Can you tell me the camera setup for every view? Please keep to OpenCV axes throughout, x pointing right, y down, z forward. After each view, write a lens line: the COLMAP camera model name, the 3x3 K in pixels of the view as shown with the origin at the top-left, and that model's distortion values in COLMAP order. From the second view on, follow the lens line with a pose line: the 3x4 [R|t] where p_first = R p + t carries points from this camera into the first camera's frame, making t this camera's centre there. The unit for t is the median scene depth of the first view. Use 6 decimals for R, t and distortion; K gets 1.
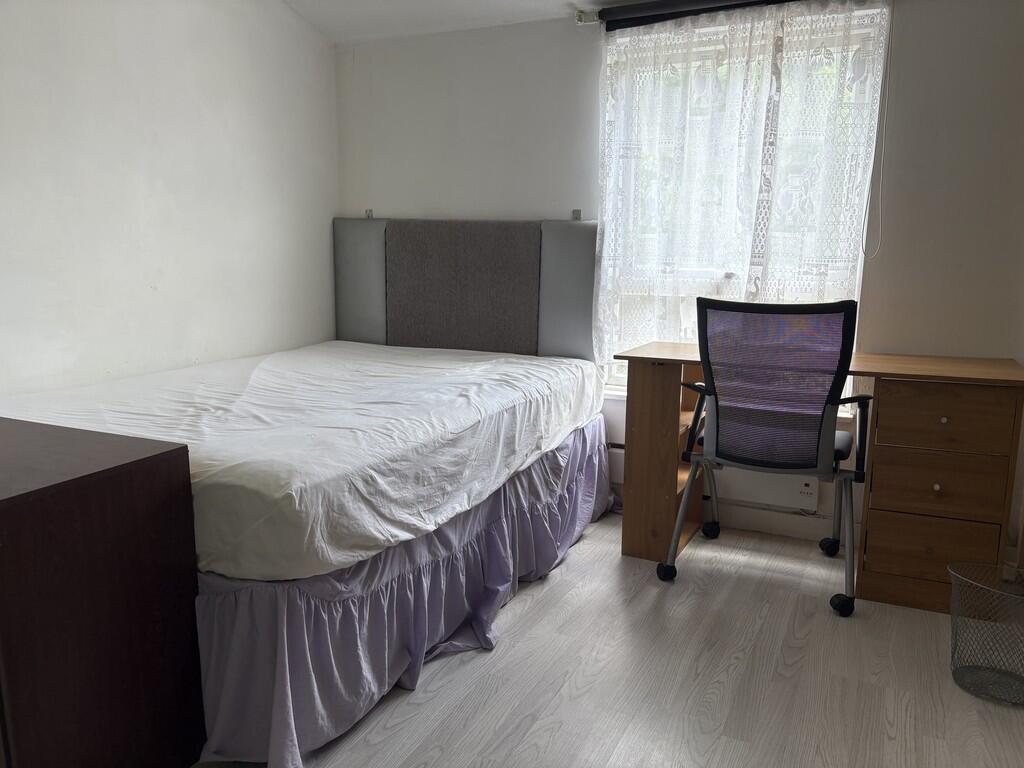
lens RADIAL K [[766.4, 0, 512.3], [0, 766.4, 386.6], [0, 0, 1]] dist [-0.007030, -0.018078]
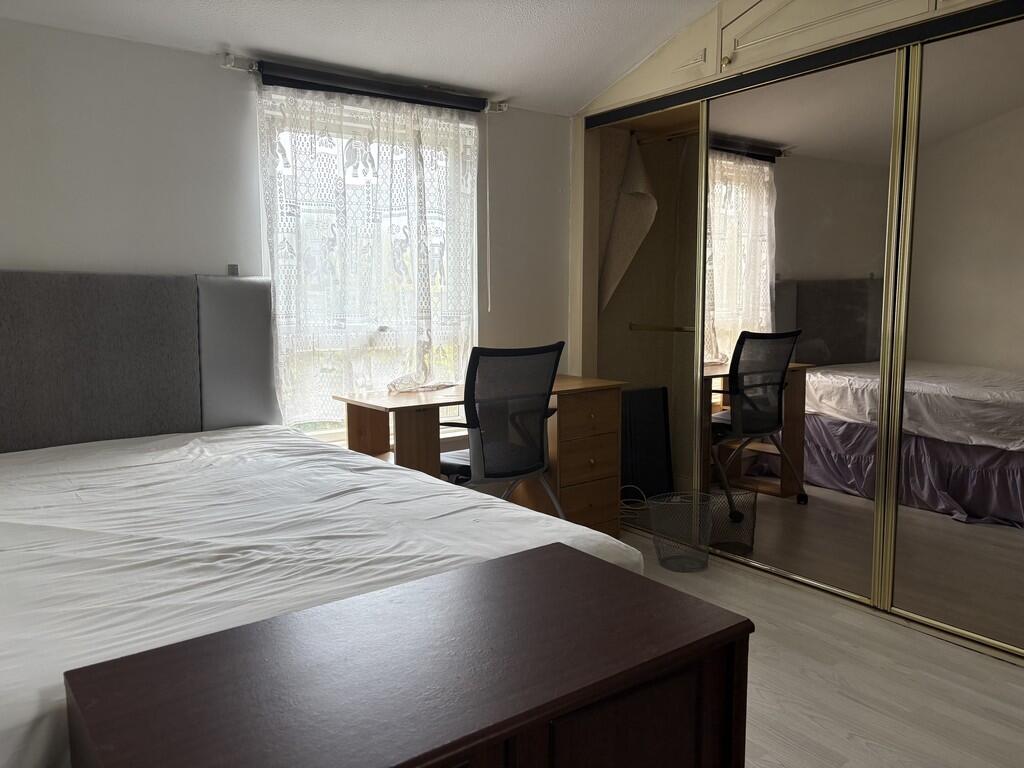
lens RADIAL K [[766.4, 0, 514.0], [0, 766.4, 381.6], [0, 0, 1]] dist [-0.007030, -0.018078]
pose [[0.443639, -0.102501, 0.890325, -0.650344], [0.164696, 0.985844, 0.031431, -0.074376], [-0.880942, 0.132688, 0.454240, 0.340883]]
